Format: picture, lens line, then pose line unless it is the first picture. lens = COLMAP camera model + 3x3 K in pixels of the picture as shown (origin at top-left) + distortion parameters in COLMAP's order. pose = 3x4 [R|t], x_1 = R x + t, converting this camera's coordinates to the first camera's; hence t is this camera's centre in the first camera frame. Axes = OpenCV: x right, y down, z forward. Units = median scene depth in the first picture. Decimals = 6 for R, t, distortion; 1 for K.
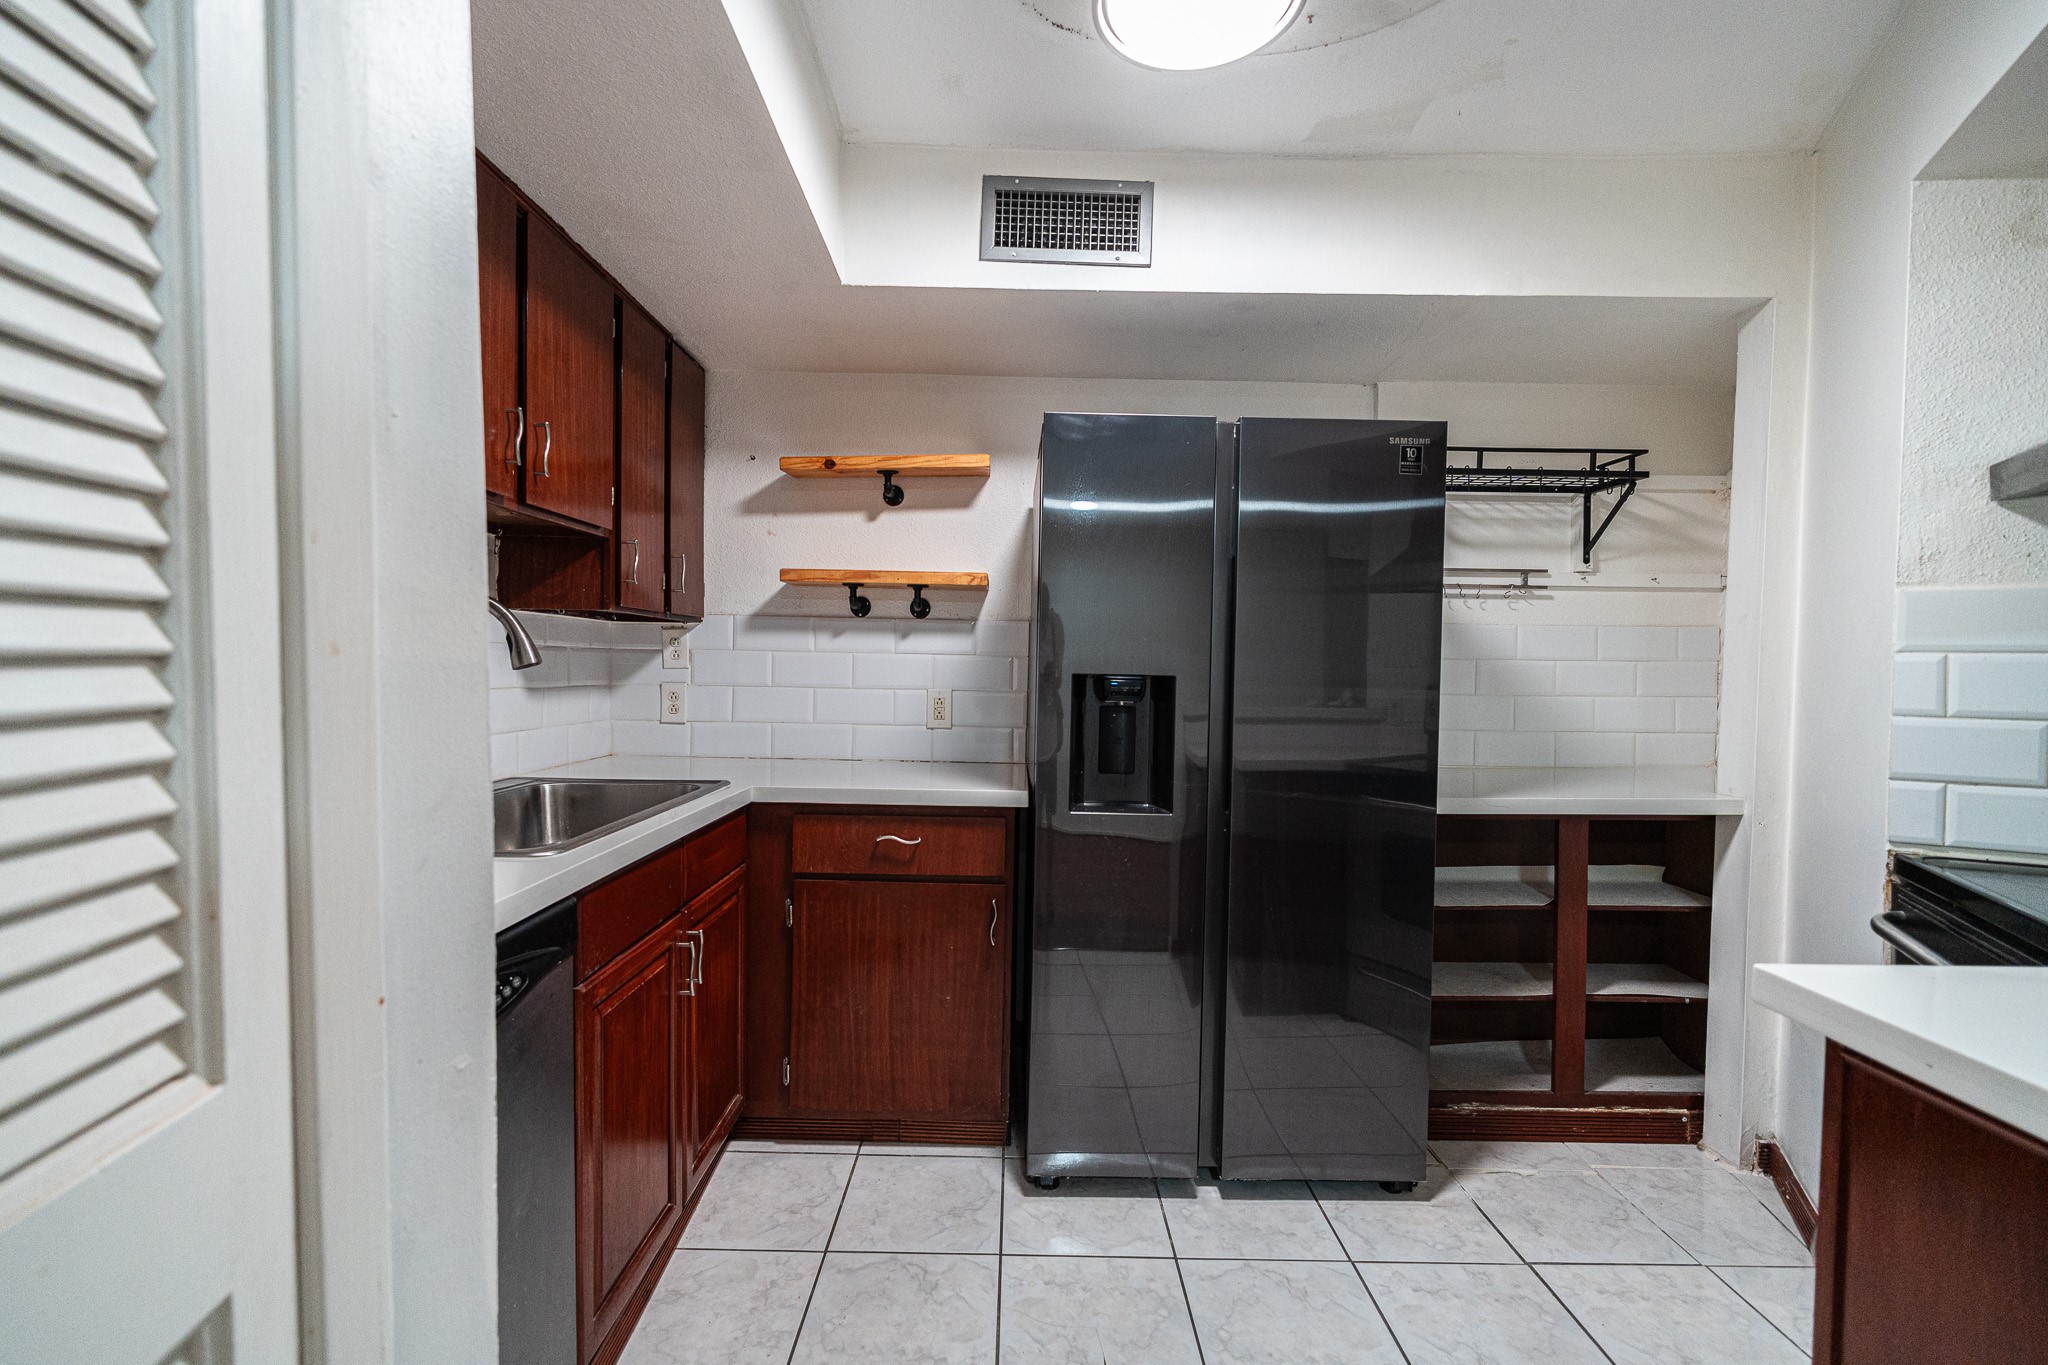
lens RADIAL K [[869.2, 0, 1026.6], [0, 869.2, 684.7], [0, 0, 1]] dist [-0.003989, -0.000265]
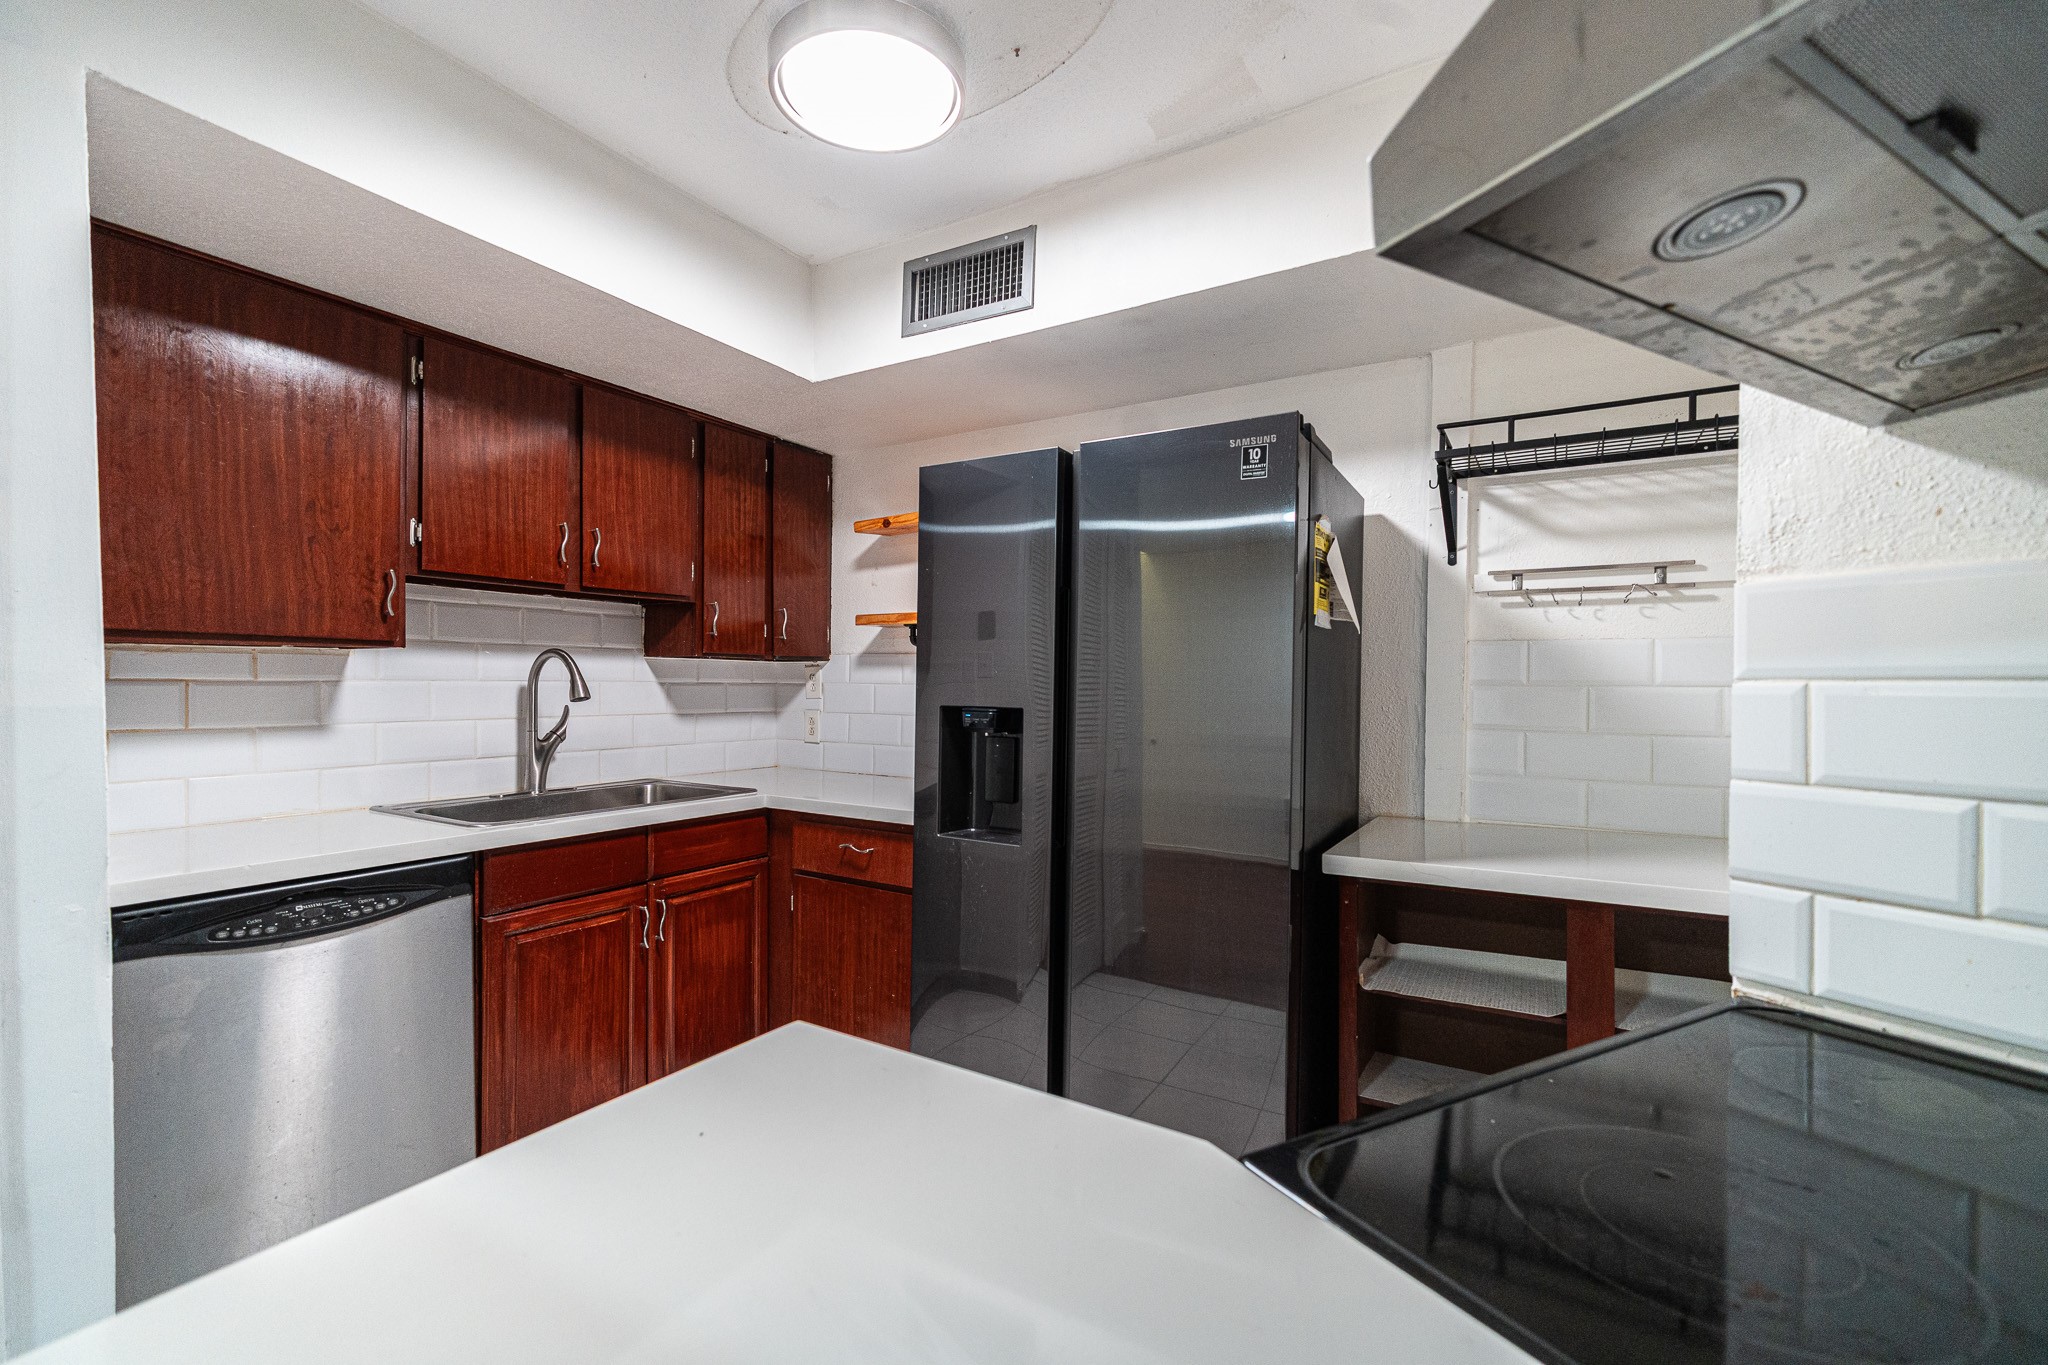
lens RADIAL K [[869.2, 0, 1020.3], [0, 869.2, 686.4], [0, 0, 1]] dist [-0.003989, -0.000265]
pose [[0.852814, -0.007951, -0.522154, 0.637880], [-0.004953, 0.999716, -0.023313, -0.010895], [0.522191, 0.022468, 0.852532, 0.125801]]
